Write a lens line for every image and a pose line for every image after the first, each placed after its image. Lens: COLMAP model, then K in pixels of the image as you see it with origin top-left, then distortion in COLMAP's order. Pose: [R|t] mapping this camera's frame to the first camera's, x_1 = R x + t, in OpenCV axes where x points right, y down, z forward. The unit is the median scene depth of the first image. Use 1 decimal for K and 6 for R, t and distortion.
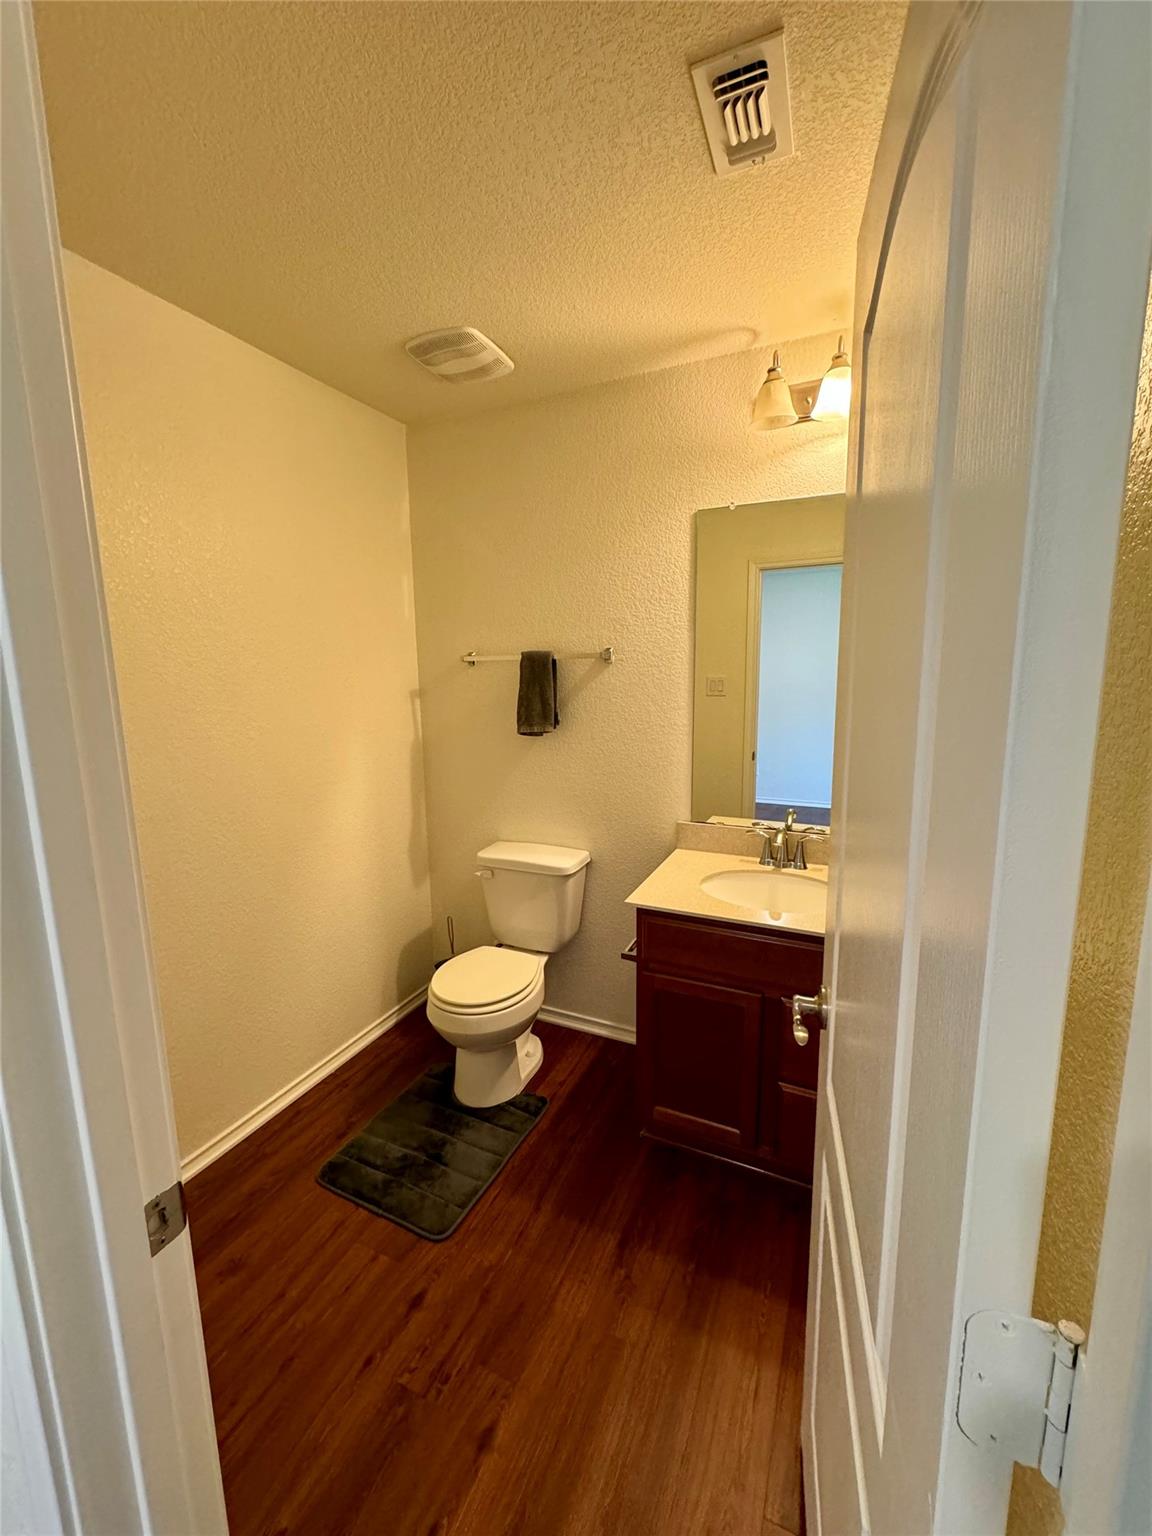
lens RADIAL K [[611.1, 0, 576.0], [0, 611.1, 768.0], [0, 0, 1]] dist [-0.000594, 0.000029]
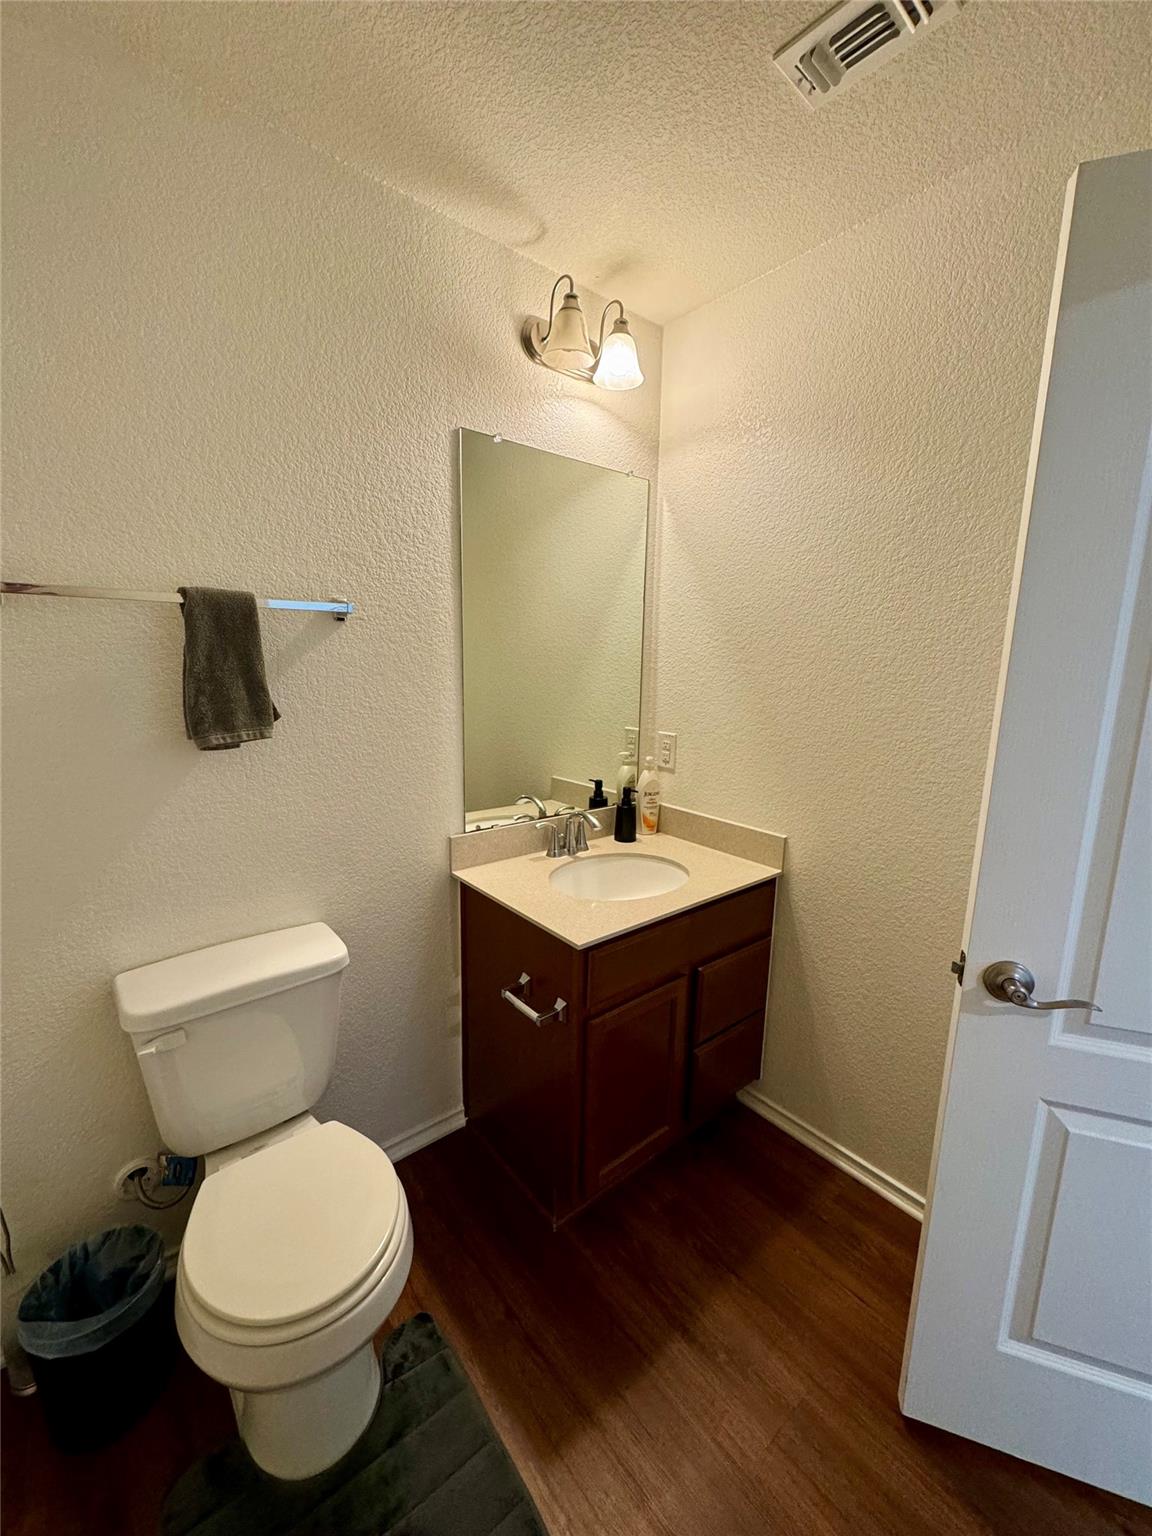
lens RADIAL K [[616.9, 0, 576.0], [0, 616.9, 768.0], [0, 0, 1]] dist [-0.002691, -0.000234]
pose [[0.425075, -0.141599, 0.894014, -0.474569], [0.121425, 0.987681, 0.098700, -0.058934], [-0.896977, 0.066601, 0.437032, 0.548070]]
